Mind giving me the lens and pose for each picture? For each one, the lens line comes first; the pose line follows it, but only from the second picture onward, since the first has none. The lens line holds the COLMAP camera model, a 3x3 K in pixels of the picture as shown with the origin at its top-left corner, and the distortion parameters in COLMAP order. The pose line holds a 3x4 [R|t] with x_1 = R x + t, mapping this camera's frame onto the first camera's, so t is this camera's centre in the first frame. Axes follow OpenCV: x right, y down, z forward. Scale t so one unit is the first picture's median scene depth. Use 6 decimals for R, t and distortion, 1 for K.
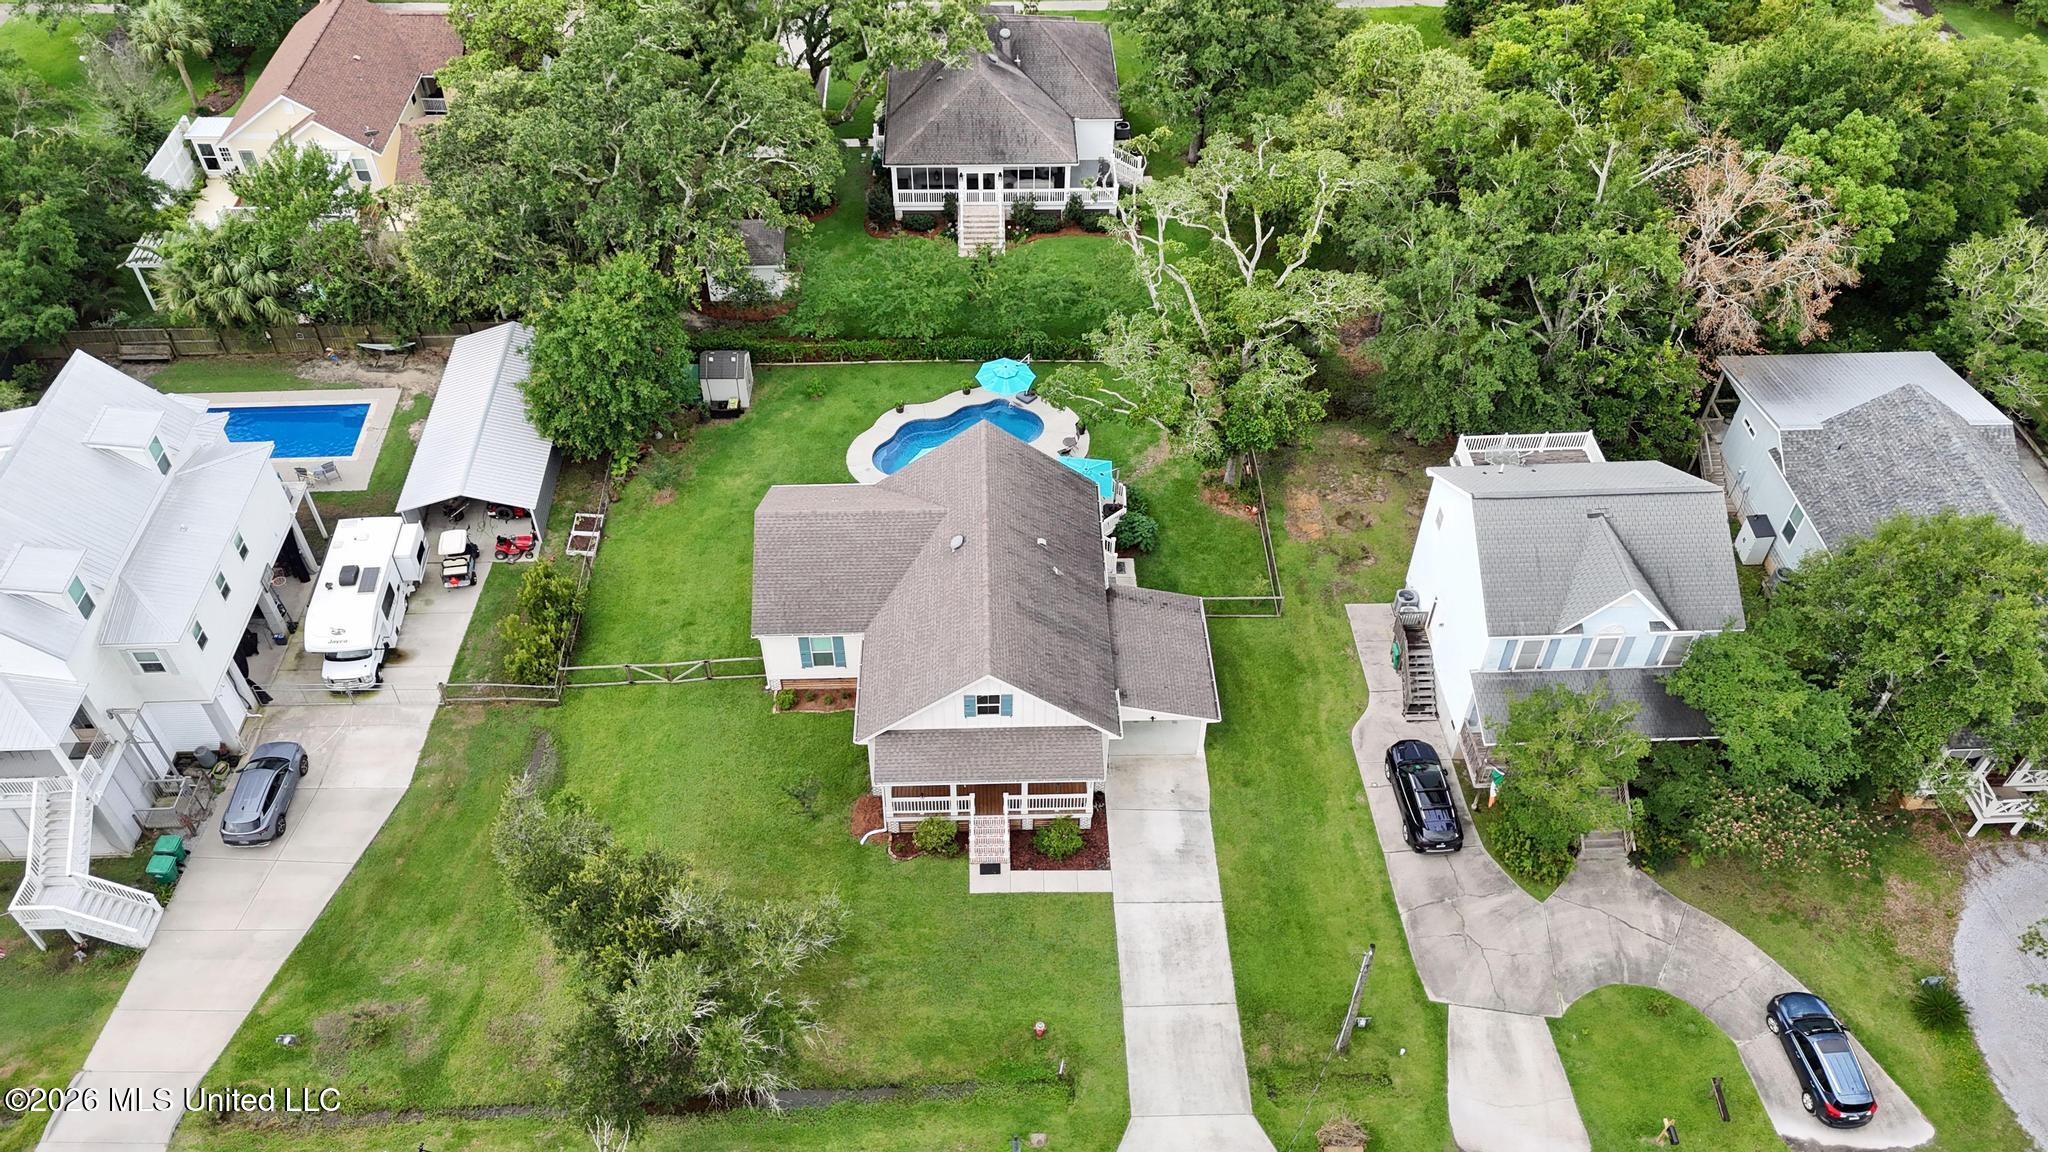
lens RADIAL K [[1522.5, 0, 1029.6], [0, 1522.5, 578.0], [0, 0, 1]] dist [0.038755, -0.006313]
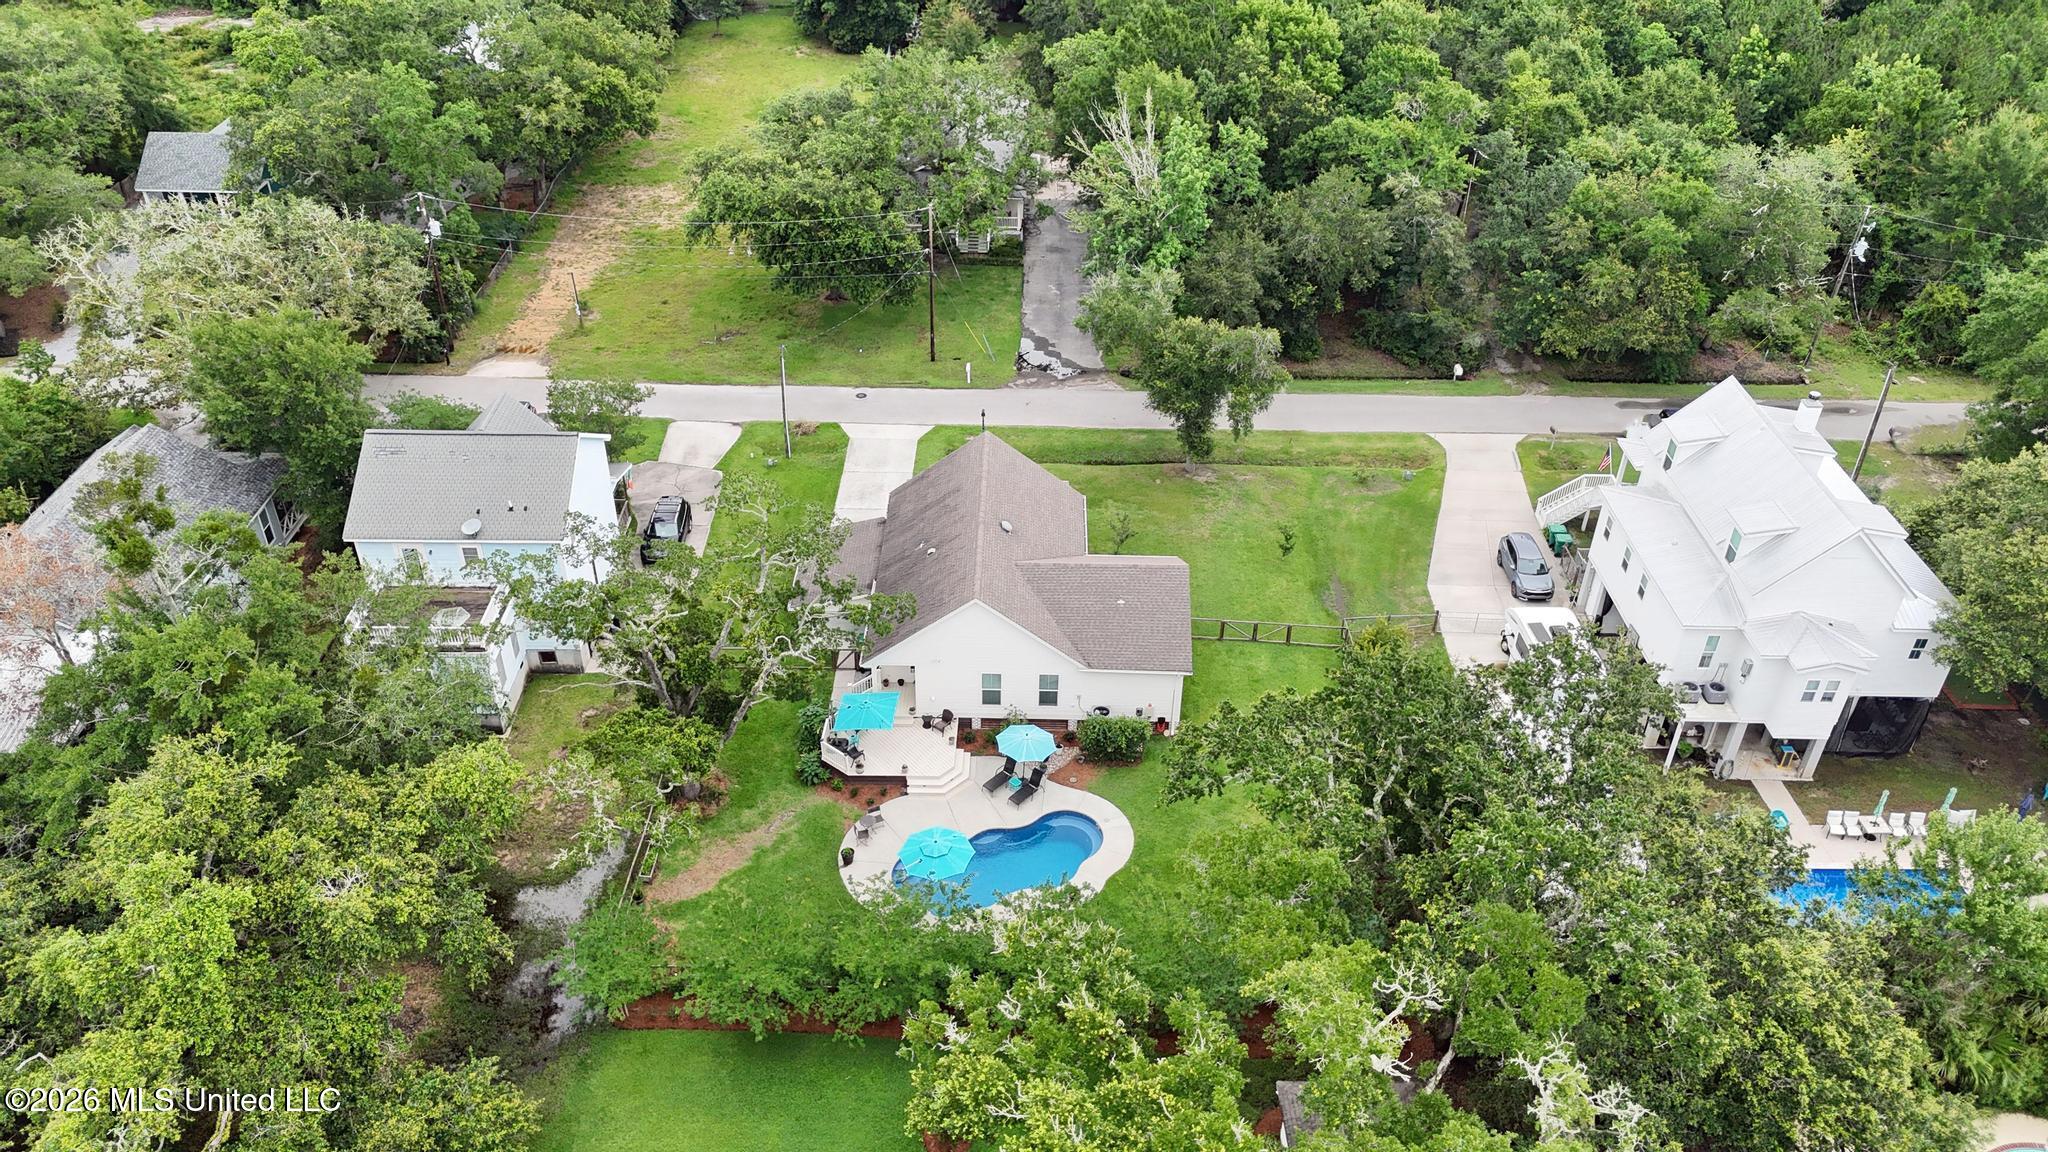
lens RADIAL K [[1522.5, 0, 1029.6], [0, 1522.5, 578.0], [0, 0, 1]] dist [0.038755, -0.006313]
pose [[-0.998977, -0.041993, 0.016773, -0.083964], [0.009020, 0.178417, 0.983914, -1.119321], [-0.044310, 0.983058, -0.177856, 1.201061]]
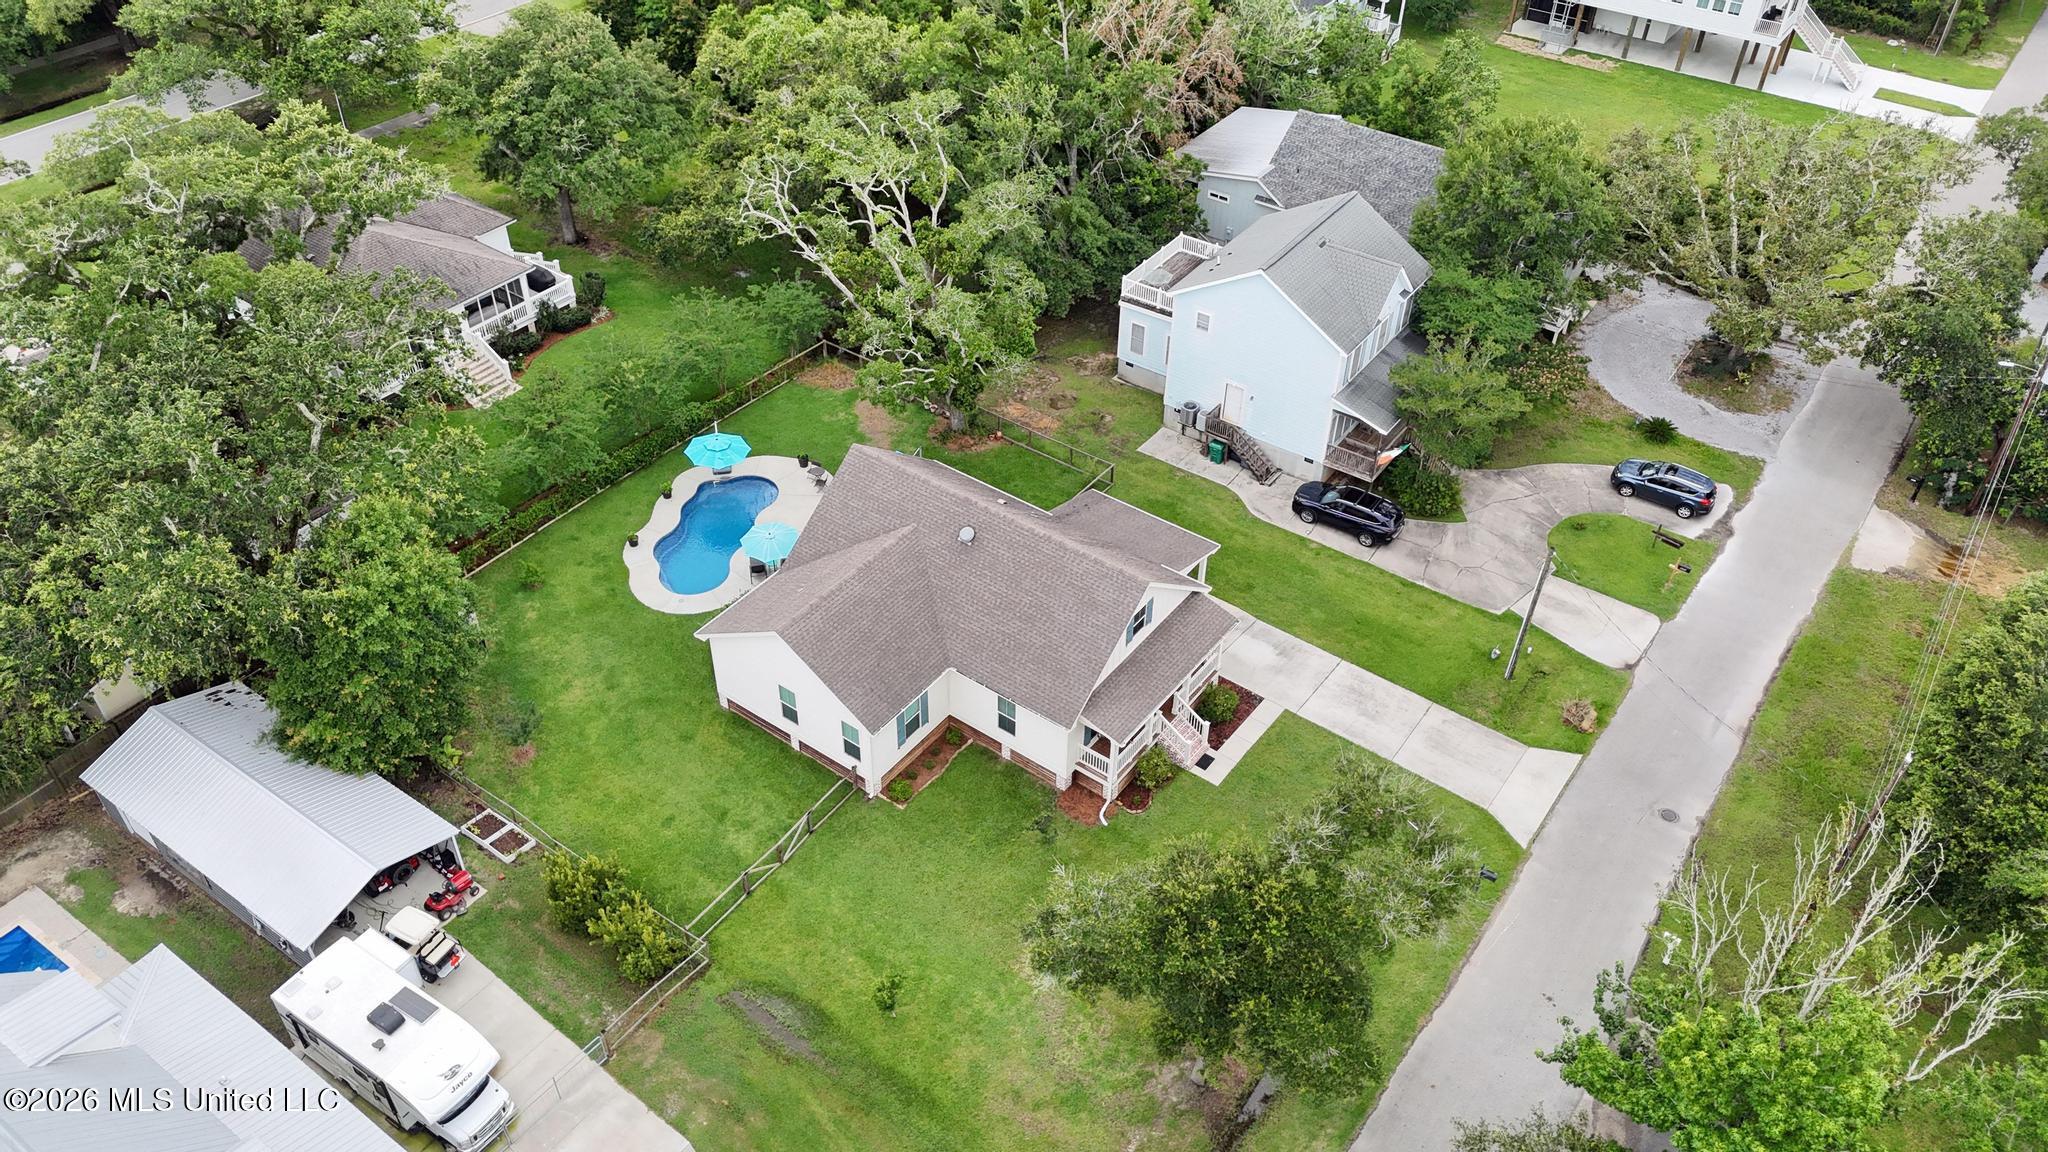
lens RADIAL K [[1522.5, 0, 1029.6], [0, 1522.5, 578.0], [0, 0, 1]] dist [0.038755, -0.006313]
pose [[0.614290, -0.510862, 0.601388, -0.601547], [0.552086, 0.822785, 0.135001, -0.106031], [-0.563780, 0.249088, 0.787469, 0.208932]]
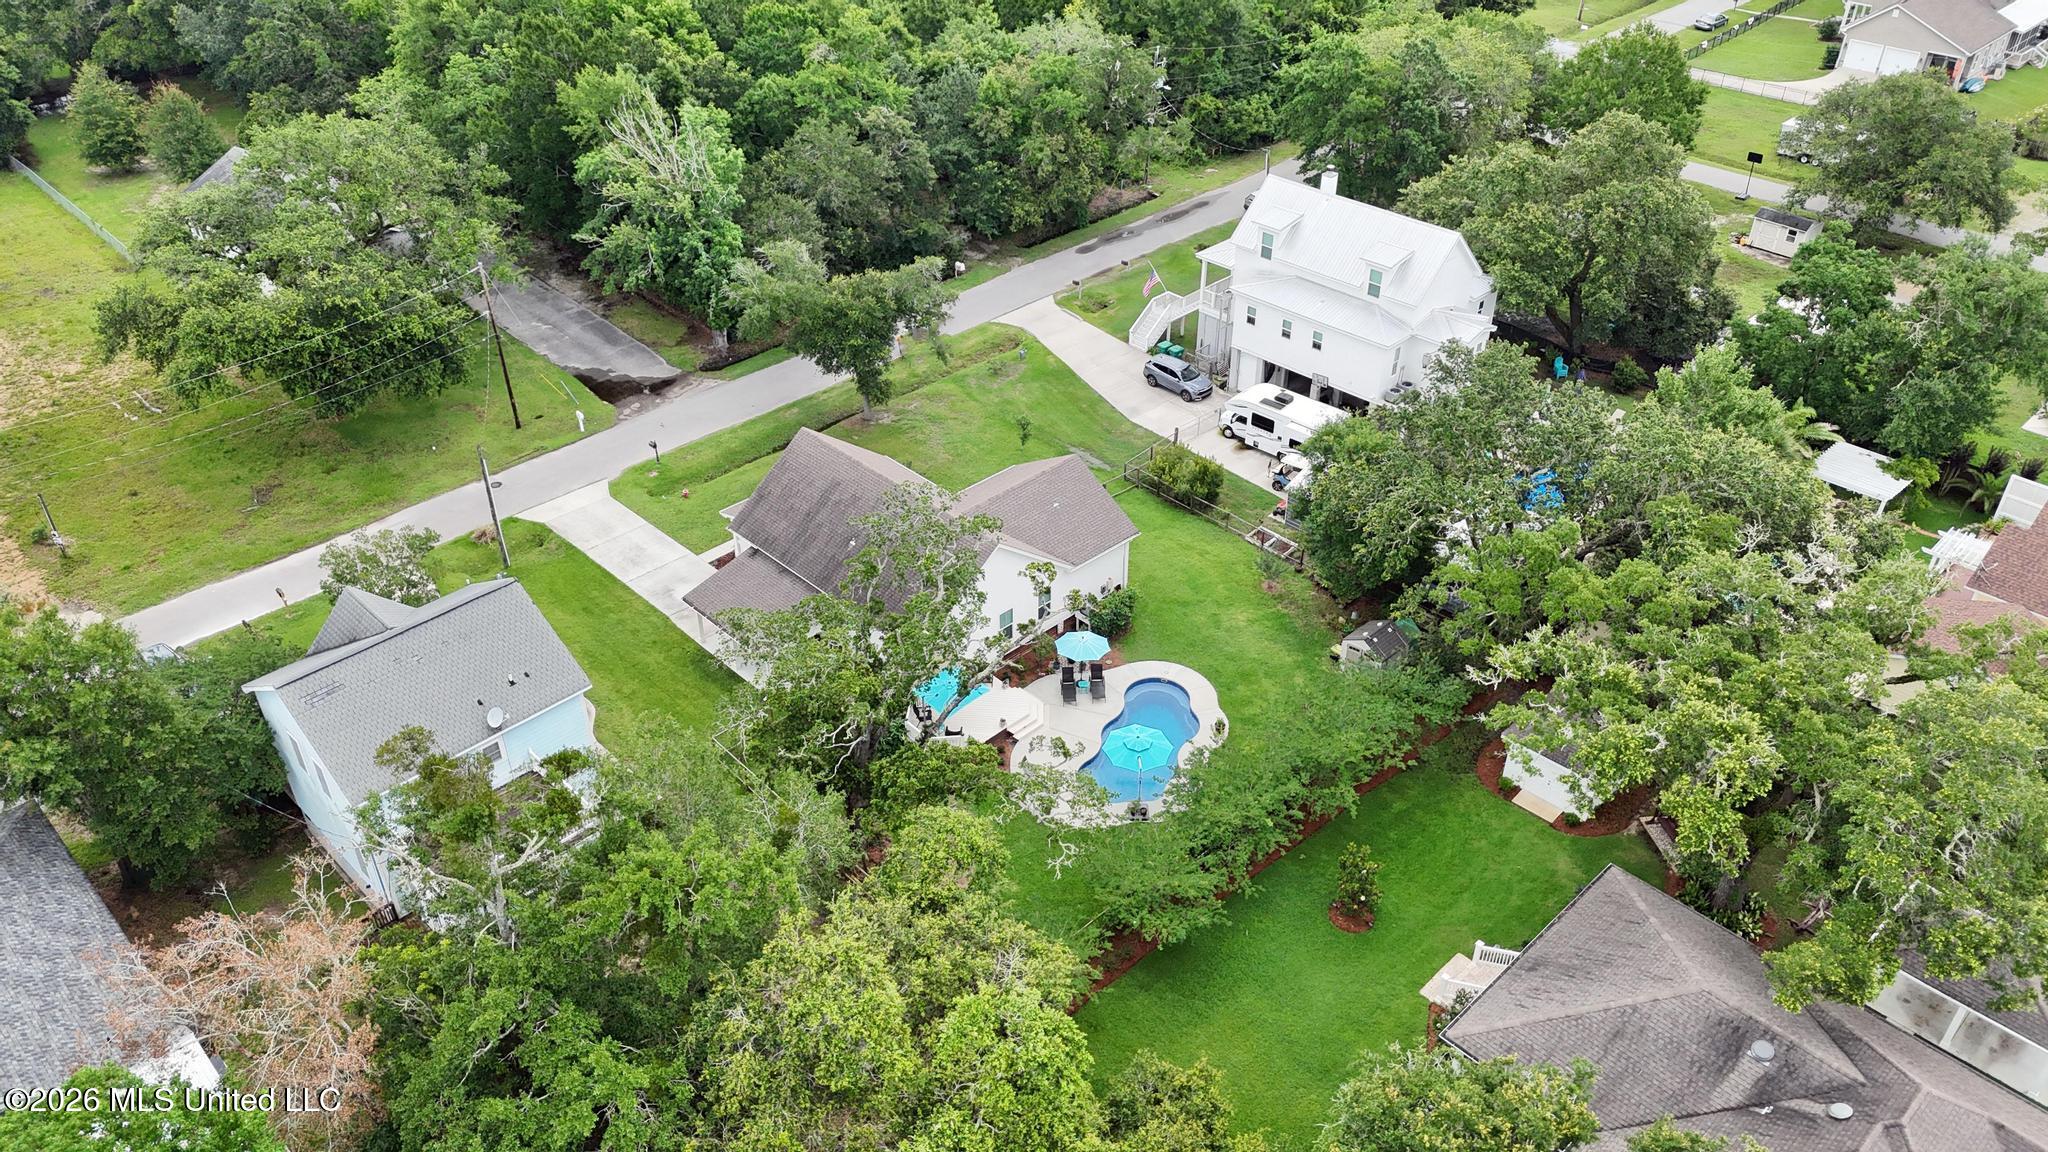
lens RADIAL K [[1522.5, 0, 1029.6], [0, 1522.5, 578.0], [0, 0, 1]] dist [0.038755, -0.006313]
pose [[-0.741688, 0.379514, -0.553054, 0.561323], [-0.477392, 0.280514, 0.832712, -1.013850], [0.471165, 0.881636, -0.026877, 1.095851]]
